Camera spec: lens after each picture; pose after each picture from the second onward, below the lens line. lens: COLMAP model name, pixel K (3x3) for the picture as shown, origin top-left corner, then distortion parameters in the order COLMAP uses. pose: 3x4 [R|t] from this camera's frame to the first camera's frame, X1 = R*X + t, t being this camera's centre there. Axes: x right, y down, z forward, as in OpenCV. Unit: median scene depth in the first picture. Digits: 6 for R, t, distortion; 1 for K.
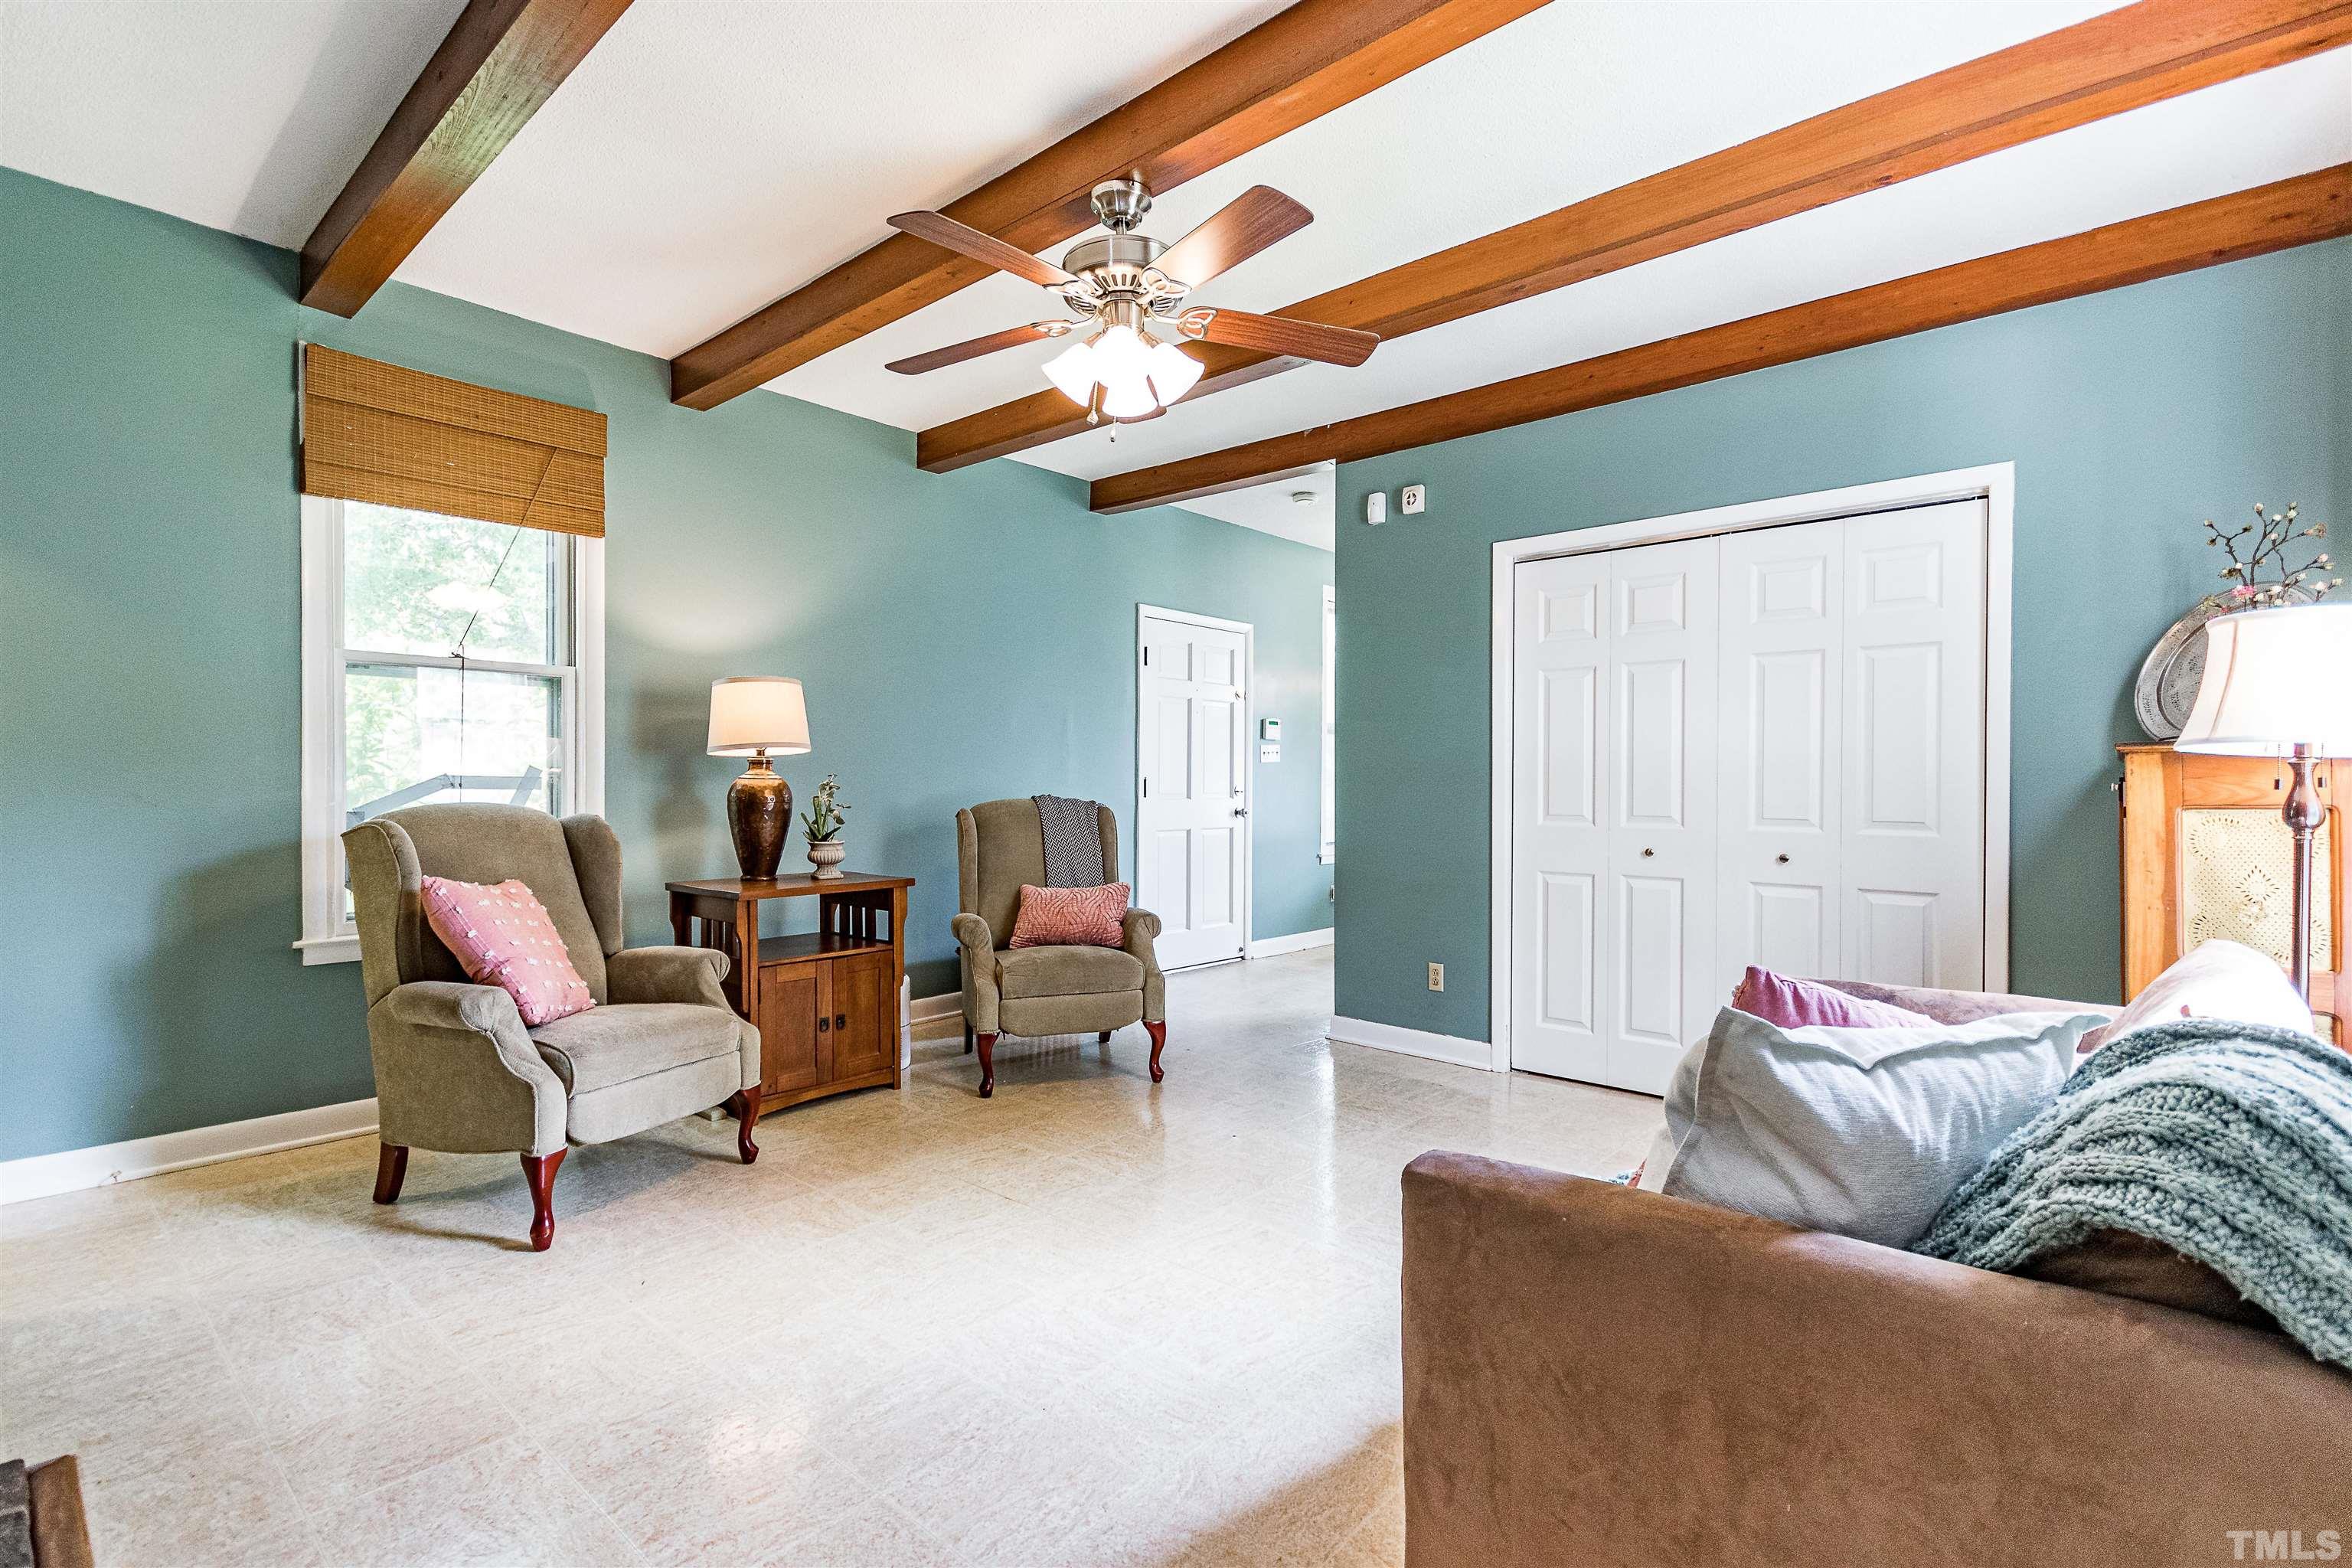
lens RADIAL K [[1083.0, 0, 1162.6], [0, 1083.0, 785.2], [0, 0, 1]] dist [0.000667, -0.001020]
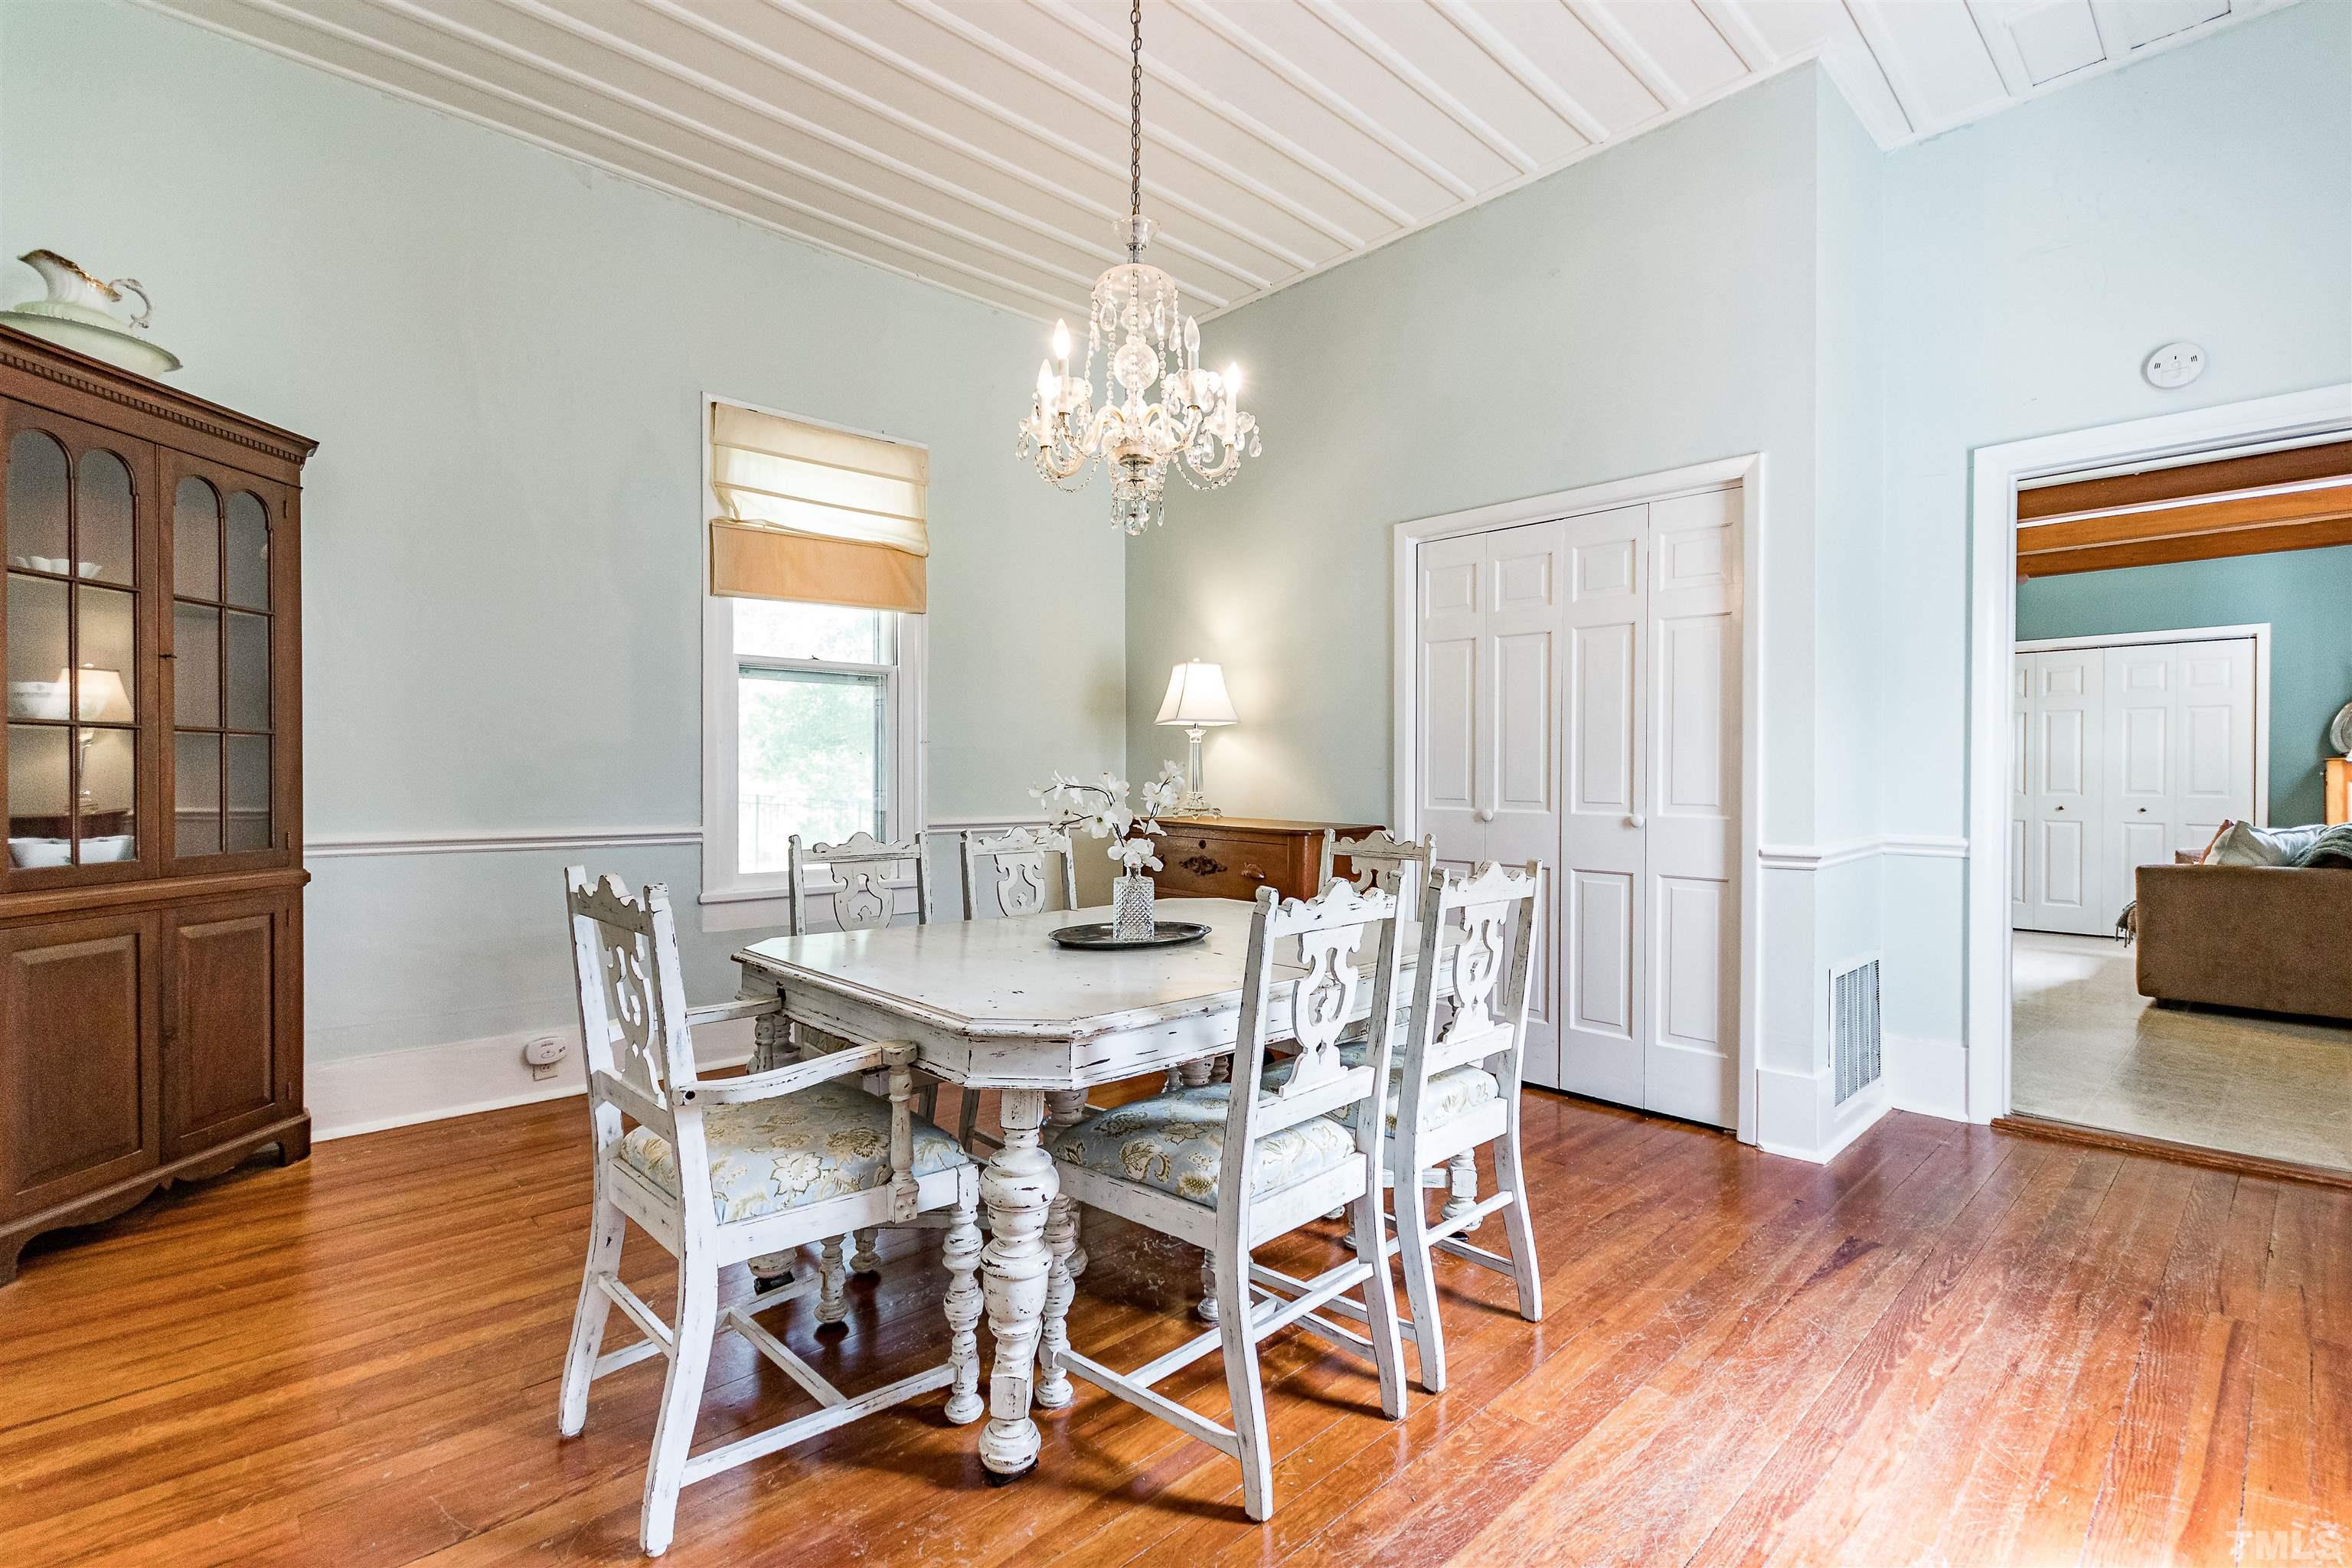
lens RADIAL K [[1083.0, 0, 1191.2], [0, 1083.0, 770.7], [0, 0, 1]] dist [0.000667, -0.001020]
pose [[0.997141, 0.006130, -0.075313, -1.175565], [-0.006118, 0.999981, 0.000394, 0.005822], [0.075314, 0.000068, 0.997160, -1.292667]]
